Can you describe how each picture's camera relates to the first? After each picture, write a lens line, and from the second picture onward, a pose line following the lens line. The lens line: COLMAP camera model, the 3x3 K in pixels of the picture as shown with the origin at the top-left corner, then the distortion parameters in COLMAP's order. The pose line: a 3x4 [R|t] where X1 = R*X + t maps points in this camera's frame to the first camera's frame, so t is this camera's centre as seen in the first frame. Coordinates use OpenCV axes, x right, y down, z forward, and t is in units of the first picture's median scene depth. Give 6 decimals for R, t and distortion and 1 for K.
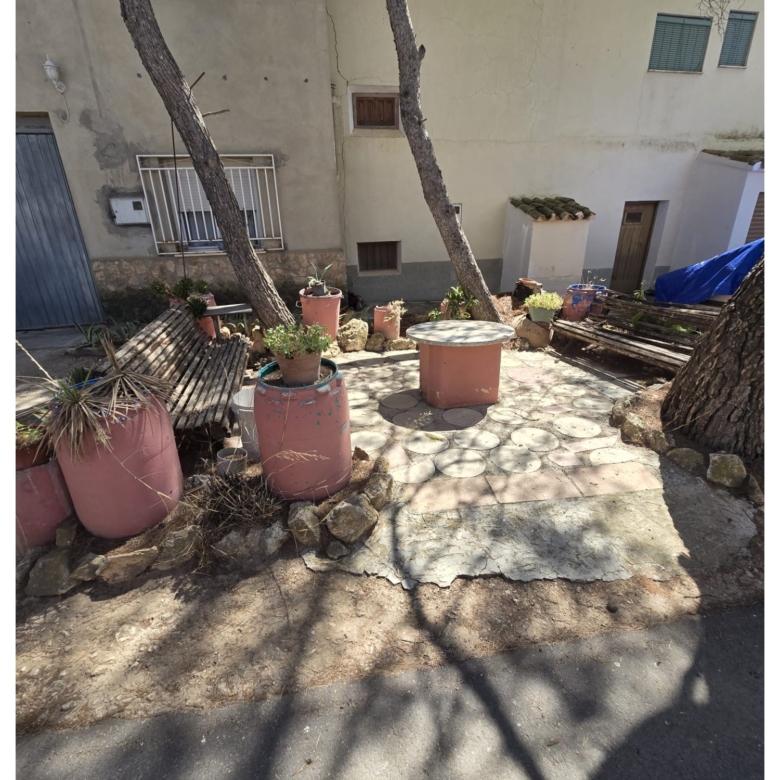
lens RADIAL K [[403.0, 0, 385.9], [0, 403.0, 390.5], [0, 0, 1]] dist [-0.006450, 0.001074]
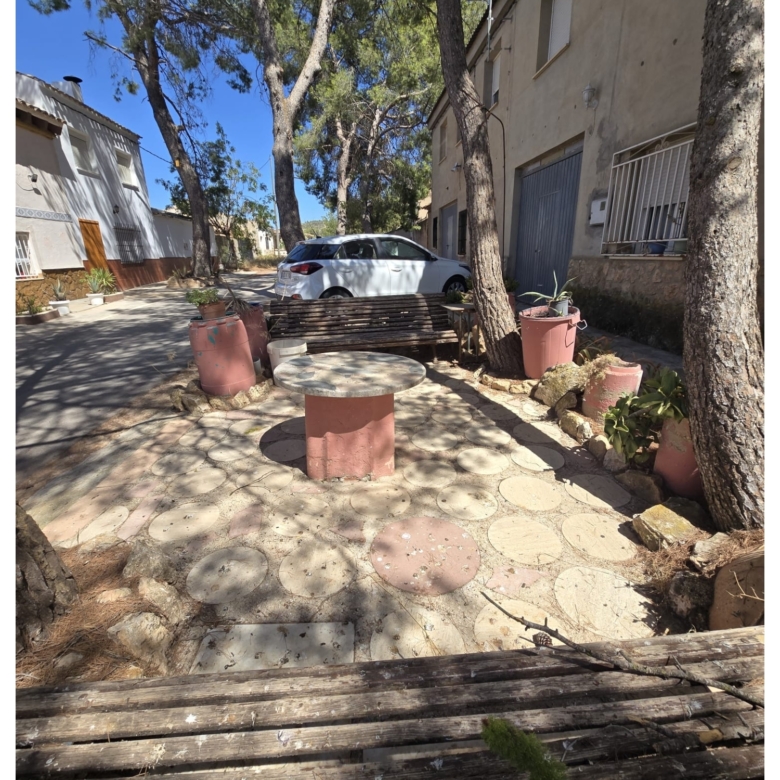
lens RADIAL K [[403.0, 0, 388.1], [0, 403.0, 387.4], [0, 0, 1]] dist [-0.006450, 0.001074]
pose [[-0.111222, 0.345652, -0.931748, 0.975280], [-0.346089, 0.865403, 0.362353, -0.462254], [0.931586, 0.362769, 0.023375, 1.202388]]
